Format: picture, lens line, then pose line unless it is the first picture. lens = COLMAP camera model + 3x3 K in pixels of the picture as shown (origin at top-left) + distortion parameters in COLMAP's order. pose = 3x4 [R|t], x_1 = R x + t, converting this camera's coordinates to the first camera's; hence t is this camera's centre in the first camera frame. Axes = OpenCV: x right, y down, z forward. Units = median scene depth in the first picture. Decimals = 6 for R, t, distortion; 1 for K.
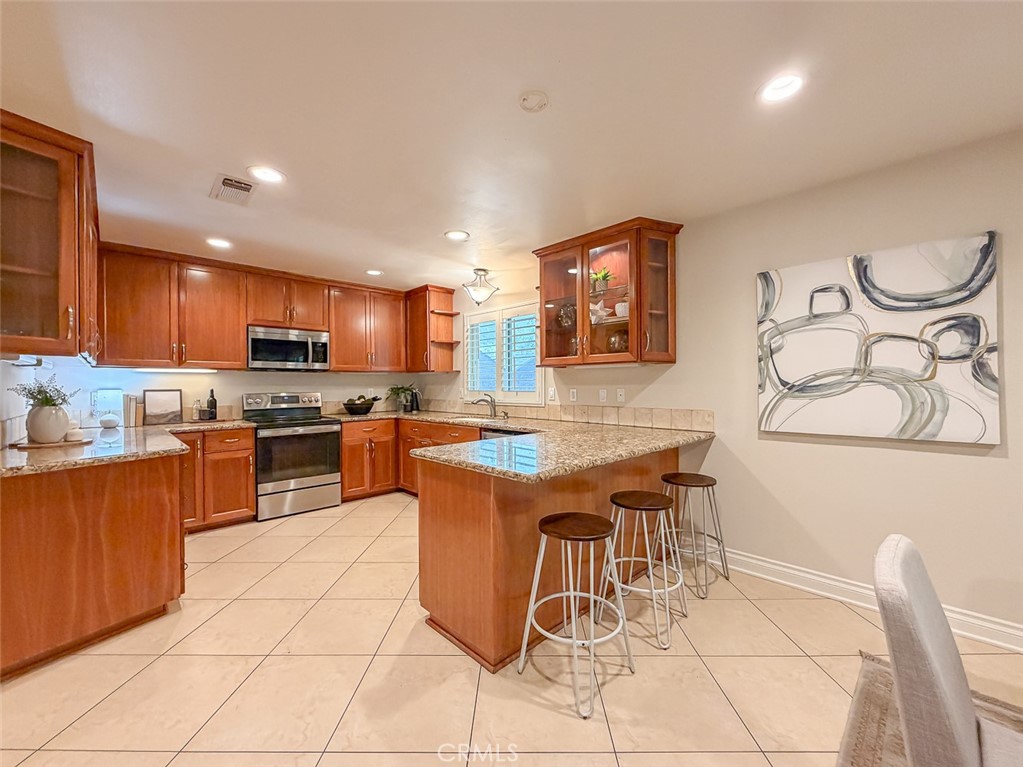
lens RADIAL K [[410.8, 0, 511.5], [0, 410.8, 383.5], [0, 0, 1]] dist [0.000117, -0.000164]
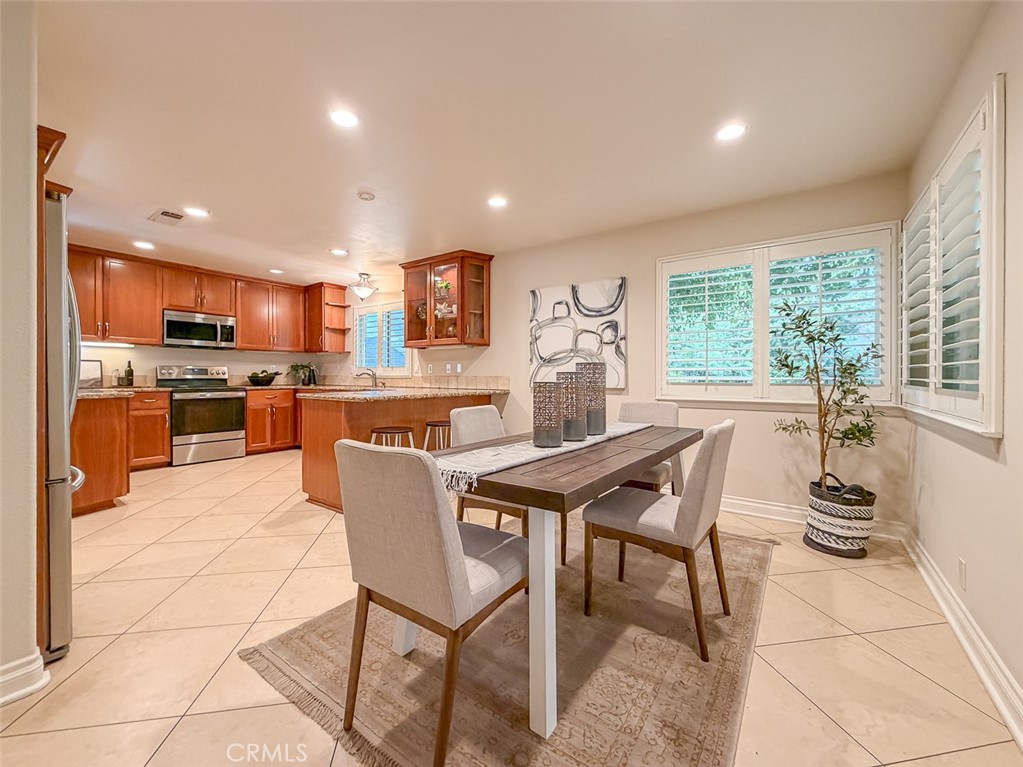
lens RADIAL K [[412.9, 0, 511.7], [0, 412.9, 377.3], [0, 0, 1]] dist [-0.000292, -0.000143]
pose [[0.982611, 0.008641, 0.185473, 0.167804], [-0.009161, 0.999956, 0.001946, 0.053903], [-0.185448, -0.003612, 0.982647, -0.441077]]
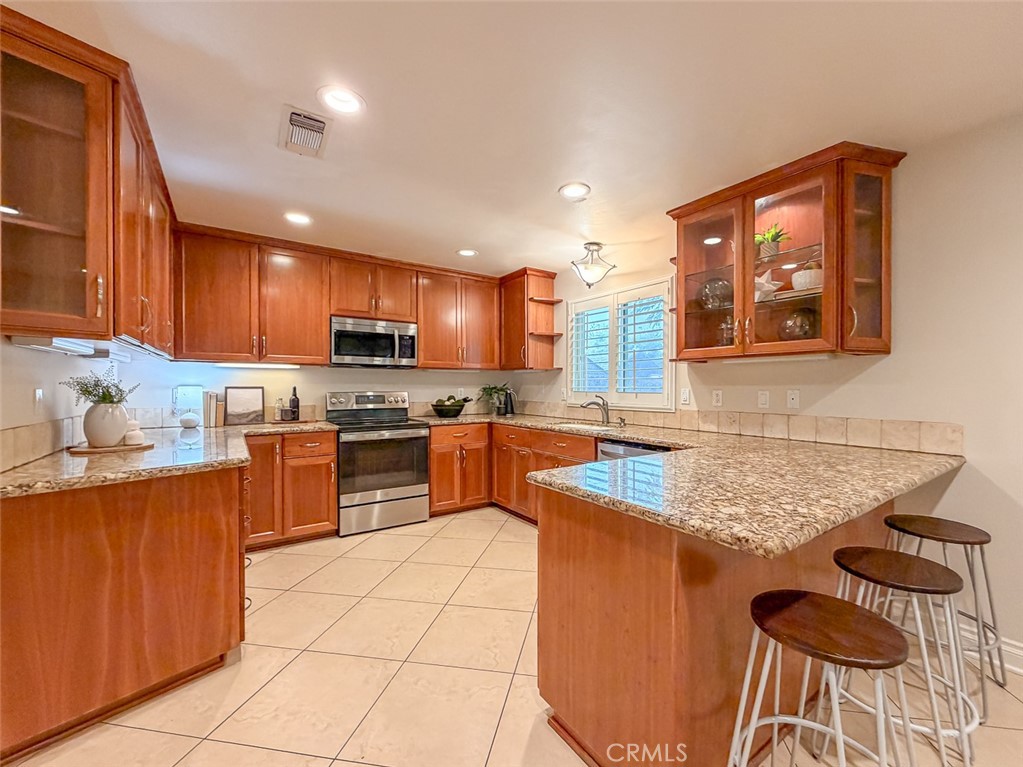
lens RADIAL K [[416.9, 0, 530.4], [0, 416.9, 388.3], [0, 0, 1]] dist [-0.000590, 0.000022]
pose [[0.988853, 0.008264, -0.148663, -0.083040], [-0.007263, 0.999947, 0.007276, 0.007088], [0.148715, -0.006115, 0.988861, 0.180378]]
